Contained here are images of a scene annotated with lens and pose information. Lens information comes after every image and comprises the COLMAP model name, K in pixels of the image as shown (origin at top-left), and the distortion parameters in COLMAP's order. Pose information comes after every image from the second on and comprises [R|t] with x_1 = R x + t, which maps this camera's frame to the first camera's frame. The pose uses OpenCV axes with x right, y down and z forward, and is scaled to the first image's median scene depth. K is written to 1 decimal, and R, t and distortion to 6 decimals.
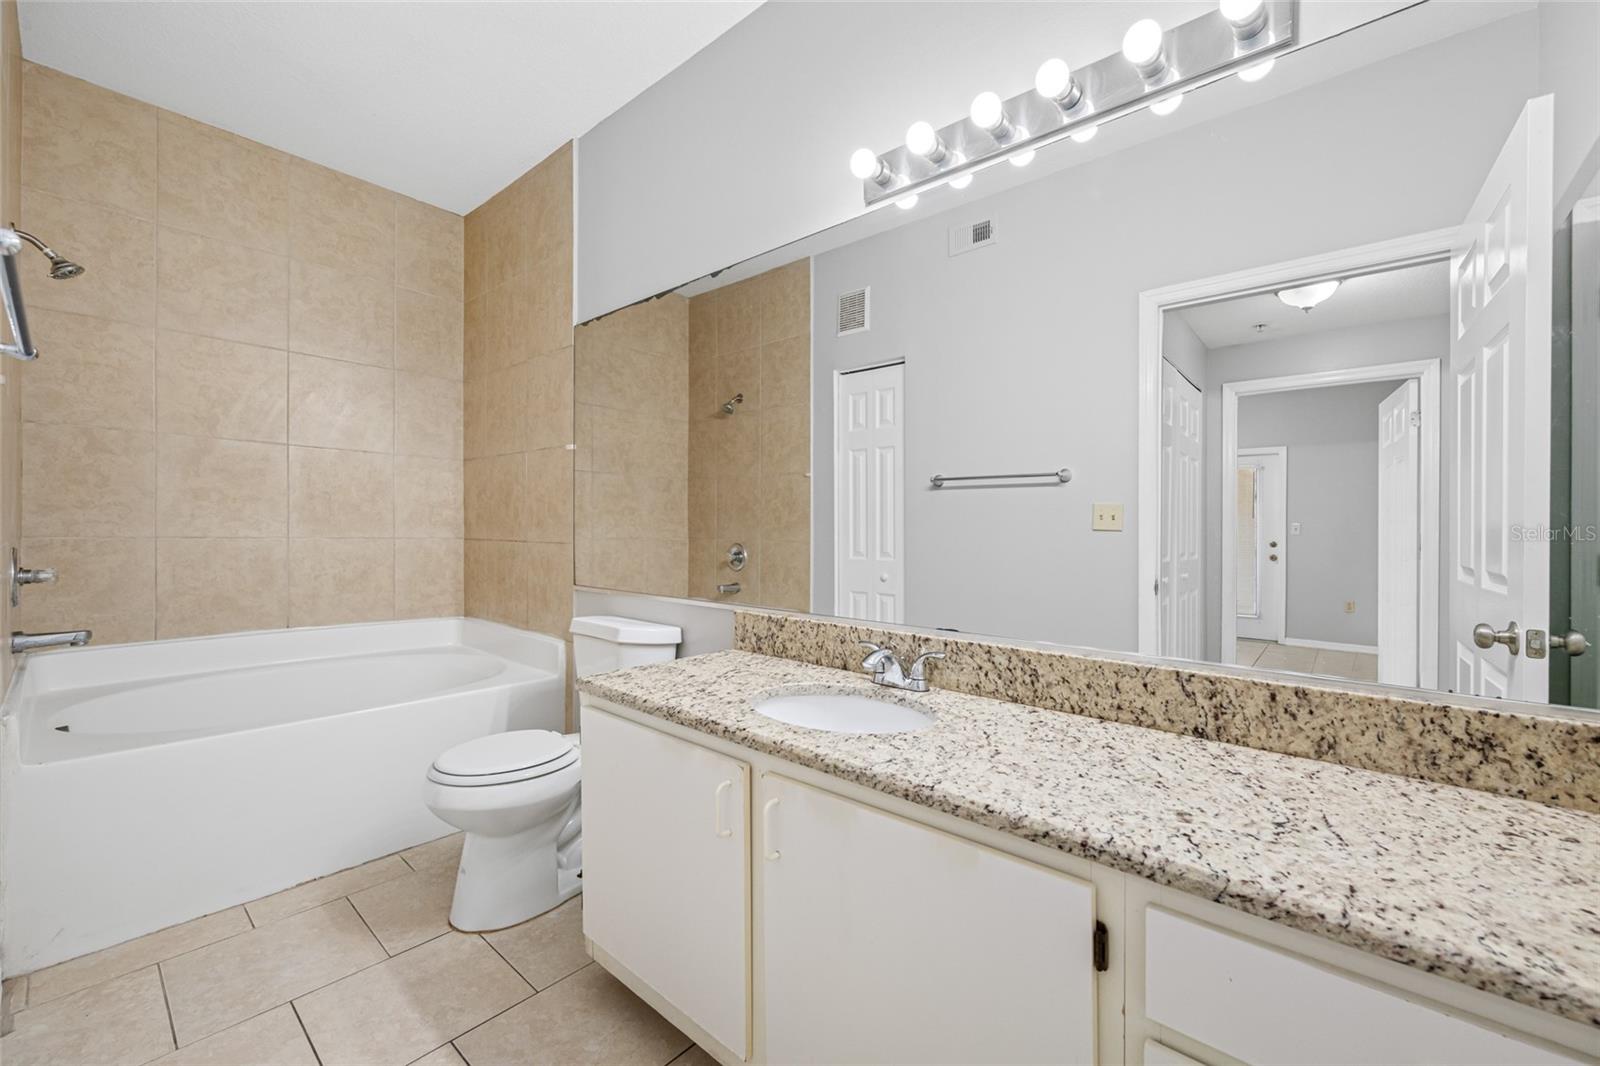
lens RADIAL K [[637.6, 0, 793.6], [0, 637.6, 537.2], [0, 0, 1]] dist [0.004246, 0.000262]
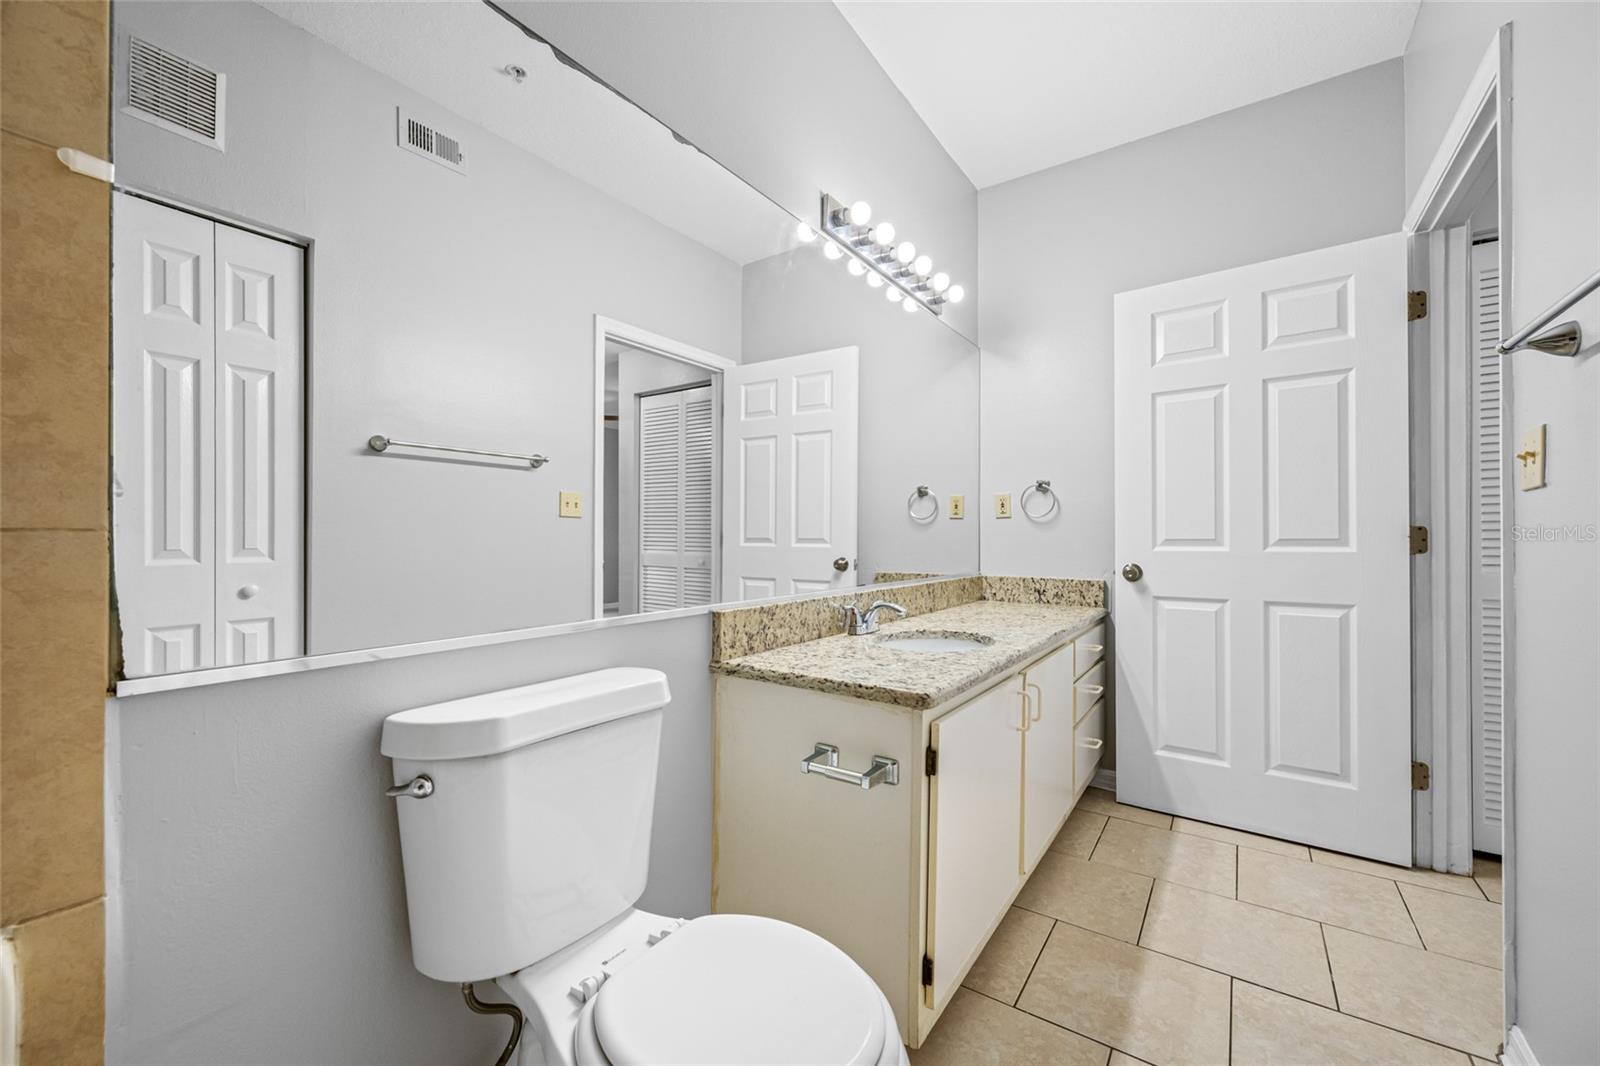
lens RADIAL K [[637.6, 0, 793.7], [0, 637.6, 525.6], [0, 0, 1]] dist [0.004246, 0.000262]
pose [[-0.098293, 0.002413, 0.995155, -0.921548], [0.006925, 0.999975, -0.001741, 0.014483], [-0.995133, 0.006720, -0.098308, 1.052940]]
